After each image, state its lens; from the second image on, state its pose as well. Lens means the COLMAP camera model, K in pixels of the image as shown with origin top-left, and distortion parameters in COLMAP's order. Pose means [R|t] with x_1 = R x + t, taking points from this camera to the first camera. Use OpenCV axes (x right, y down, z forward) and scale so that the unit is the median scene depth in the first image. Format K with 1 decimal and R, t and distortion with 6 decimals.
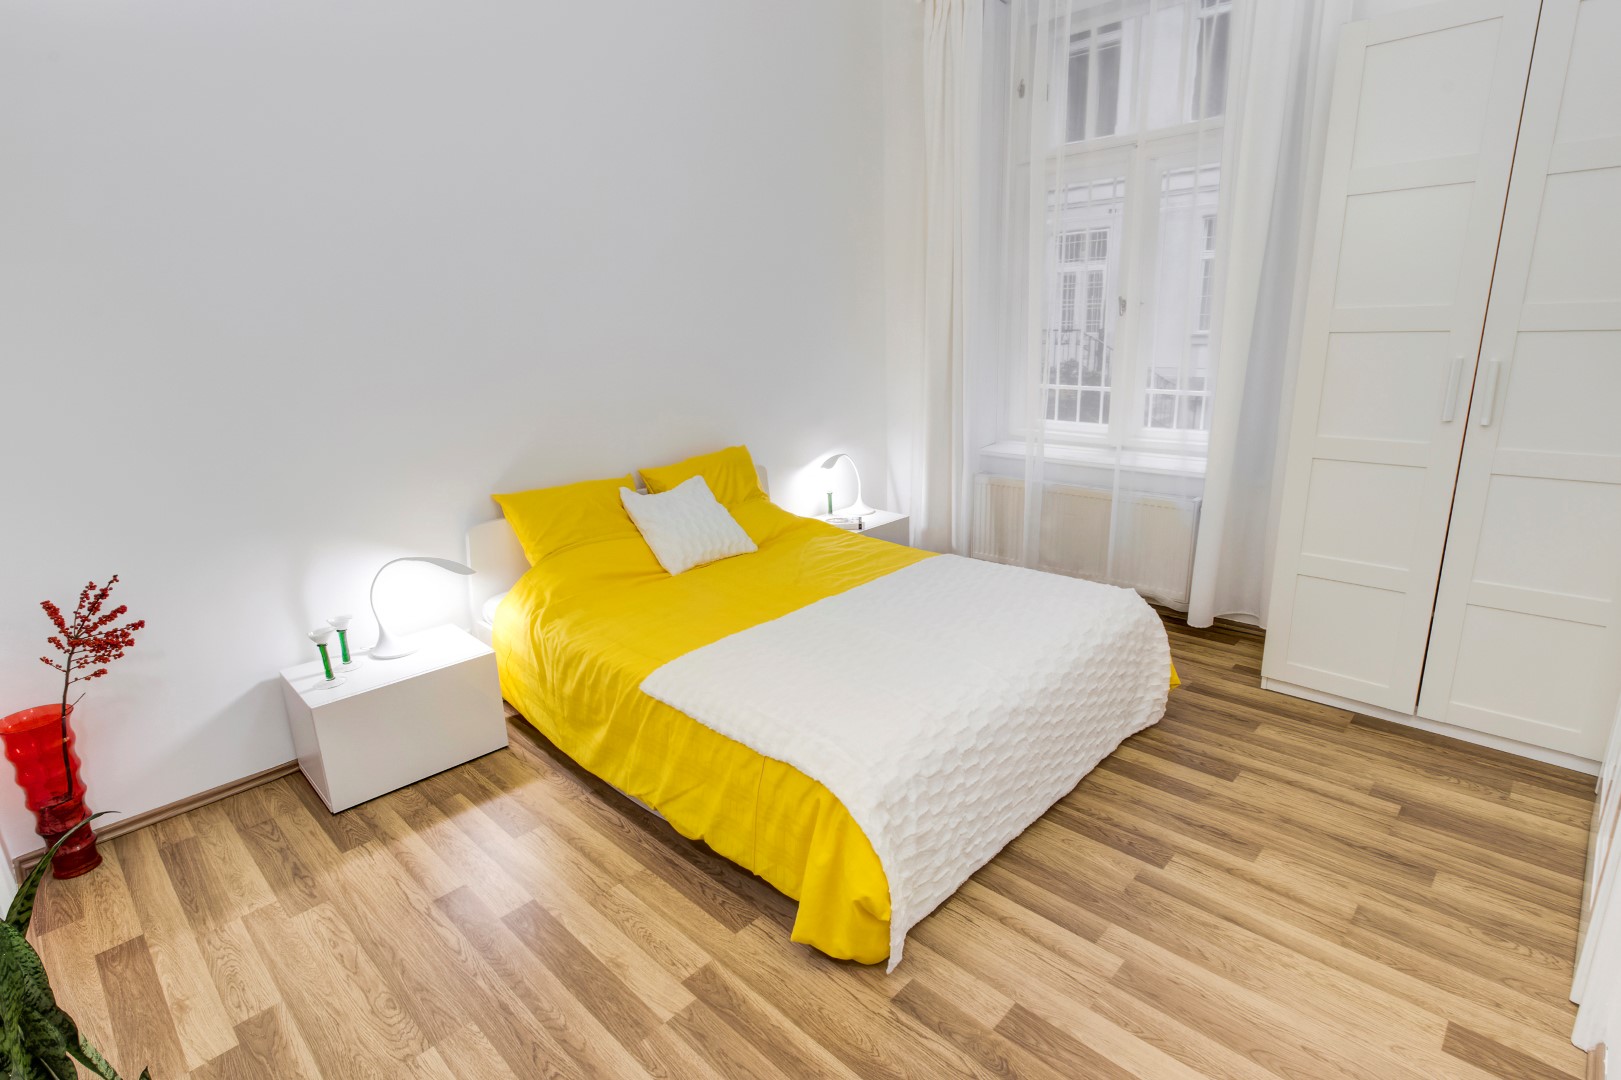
lens RADIAL K [[801.5, 0, 810.5], [0, 801.5, 540.0], [0, 0, 1]] dist [0.002758, -0.004484]
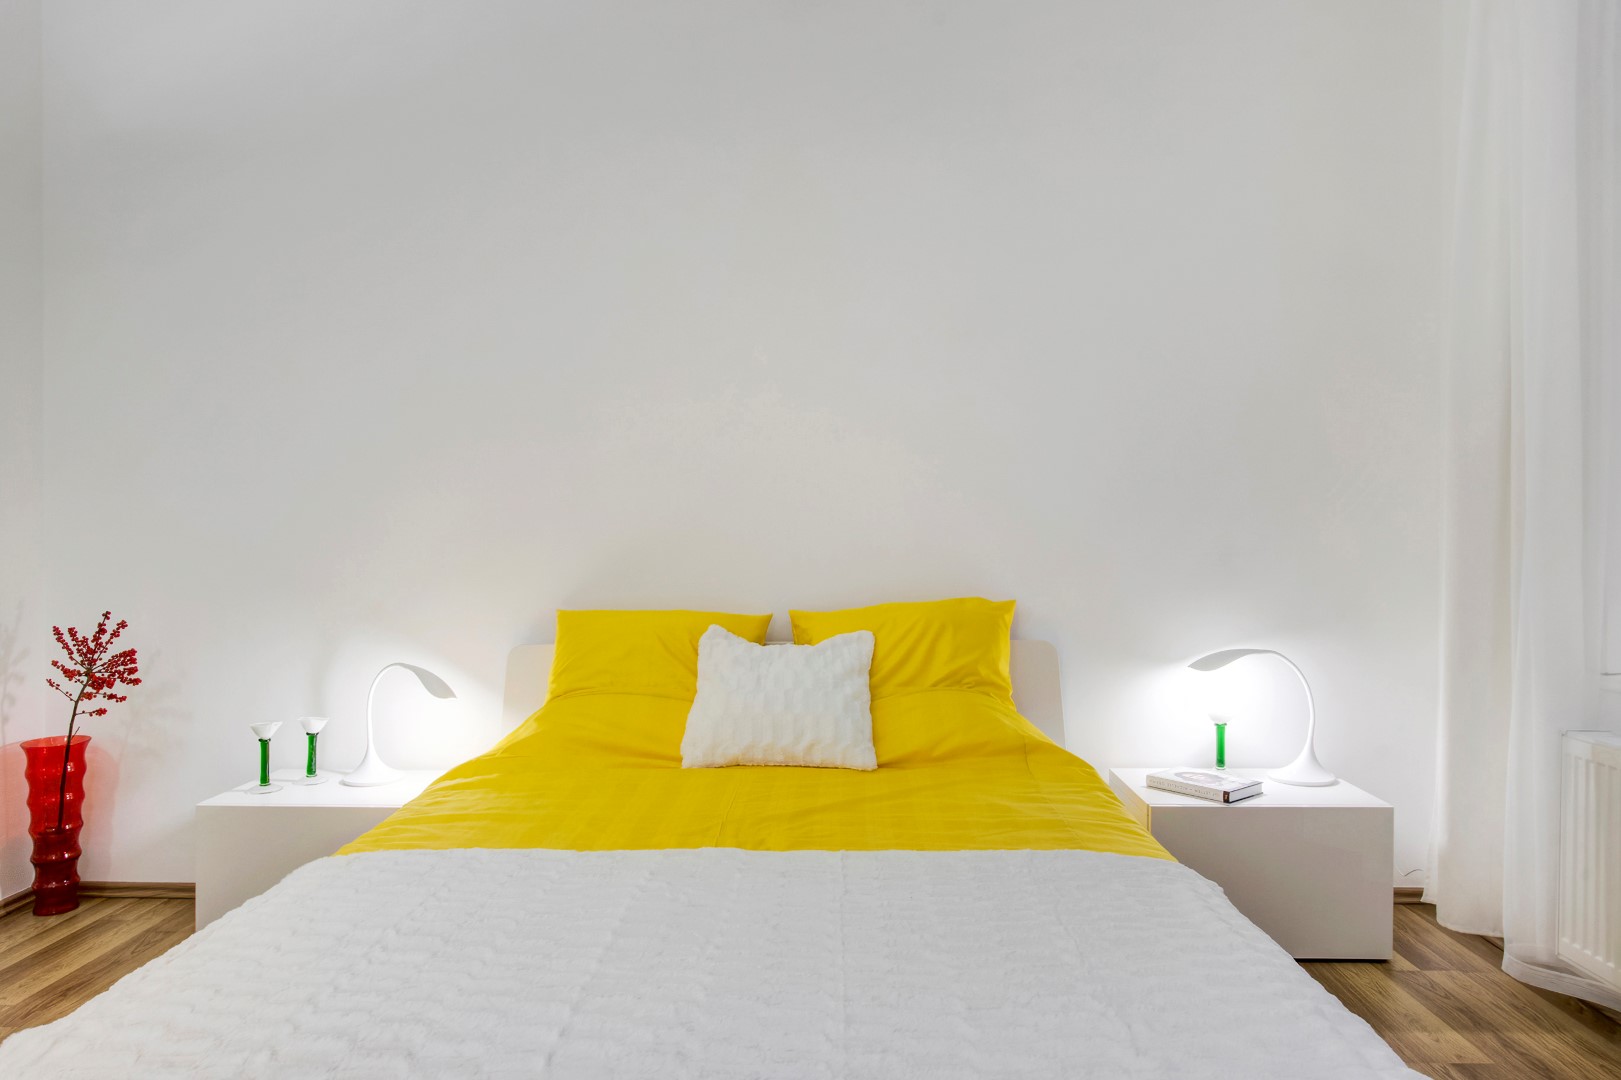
lens RADIAL K [[1045.6, 0, 810.5], [0, 1045.6, 540.0], [0, 0, 1]] dist [-0.003372, -0.000004]
pose [[0.670883, 0.030172, -0.740949, 0.605284], [-0.213715, 0.964646, -0.154224, -0.025889], [0.710100, 0.261818, 0.653613, 0.665656]]
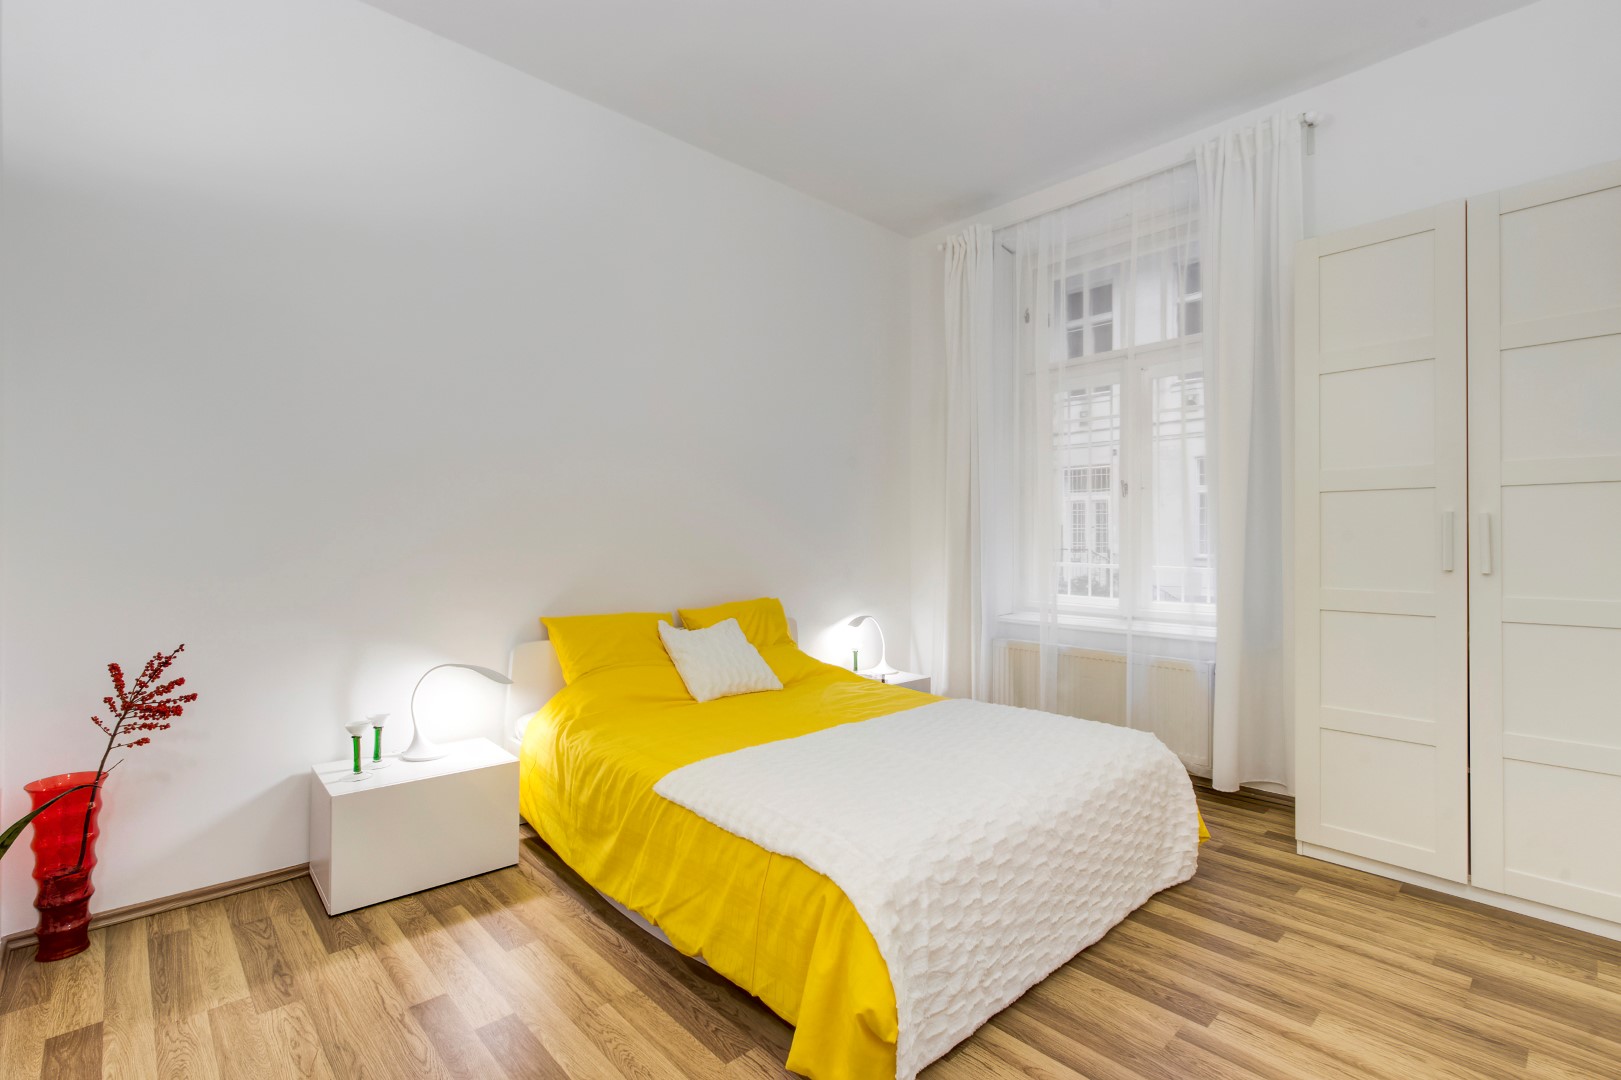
lens RADIAL K [[733.7, 0, 810.5], [0, 733.7, 540.0], [0, 0, 1]] dist [-0.001222, -0.000520]
pose [[0.997945, 0.037192, -0.052177, 0.018016], [-0.049928, 0.961732, -0.269405, 0.117093], [0.040160, 0.271456, 0.961612, 0.043532]]
